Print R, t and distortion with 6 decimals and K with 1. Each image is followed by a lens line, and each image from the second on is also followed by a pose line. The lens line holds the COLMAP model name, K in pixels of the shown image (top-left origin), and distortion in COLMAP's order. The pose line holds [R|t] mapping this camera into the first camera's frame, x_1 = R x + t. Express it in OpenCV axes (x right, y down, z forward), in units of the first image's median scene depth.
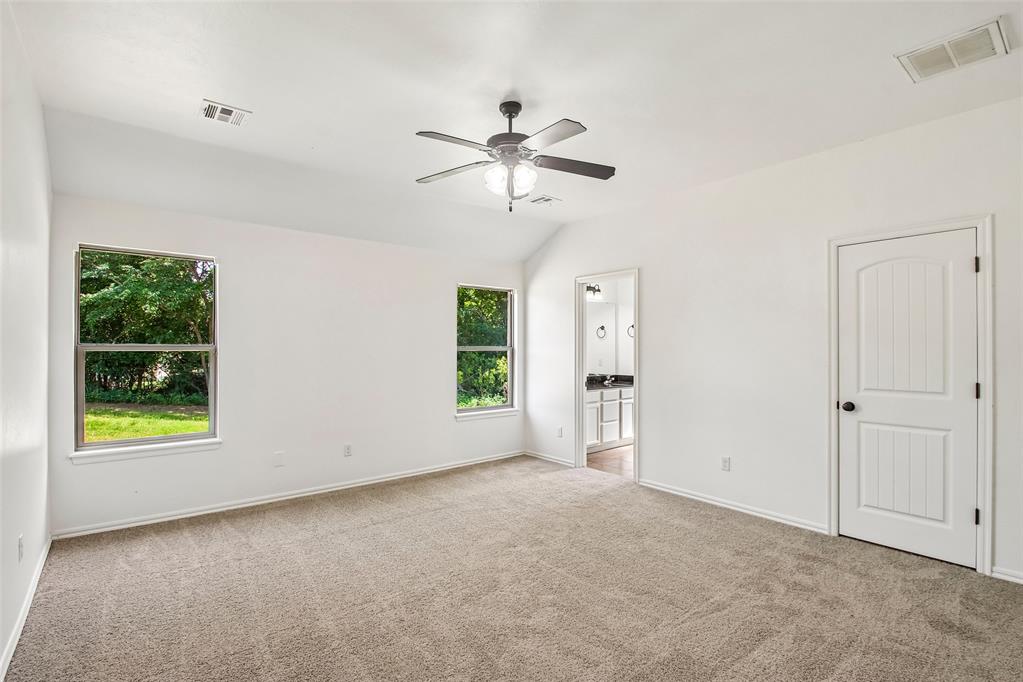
lens RADIAL K [[478.1, 0, 504.5], [0, 478.1, 346.1], [0, 0, 1]] dist [0.032676, -0.017208]
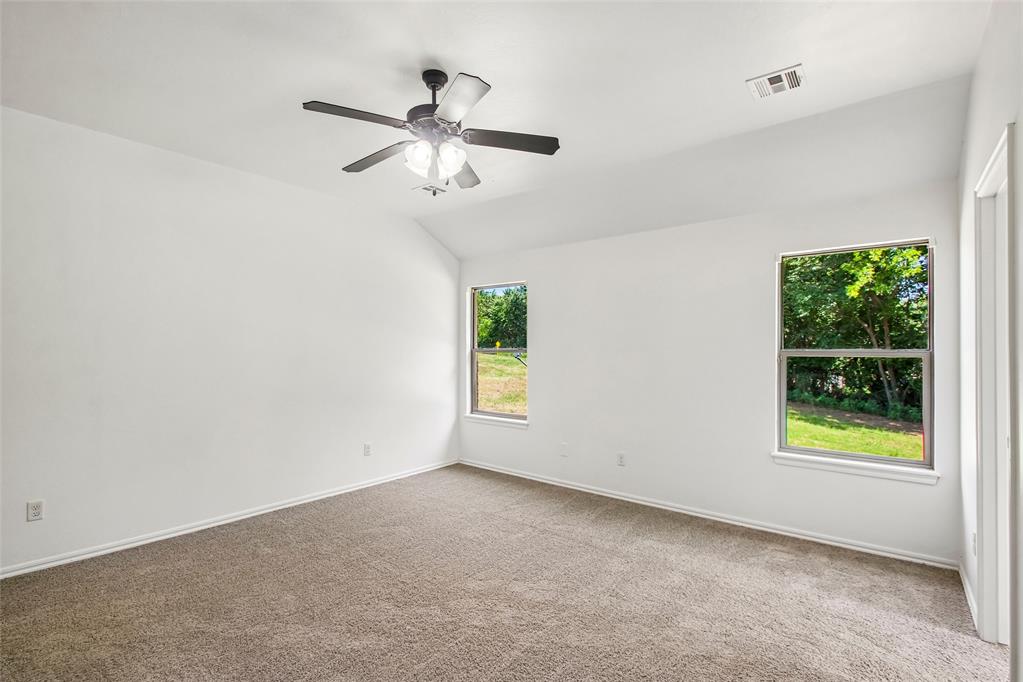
lens RADIAL K [[478.1, 0, 504.5], [0, 478.1, 346.1], [0, 0, 1]] dist [0.032676, -0.017208]
pose [[0.214993, -0.008531, -0.976578, 0.508866], [-0.001538, 0.999958, -0.009074, 0.001716], [0.976614, 0.003453, 0.214971, 0.528988]]
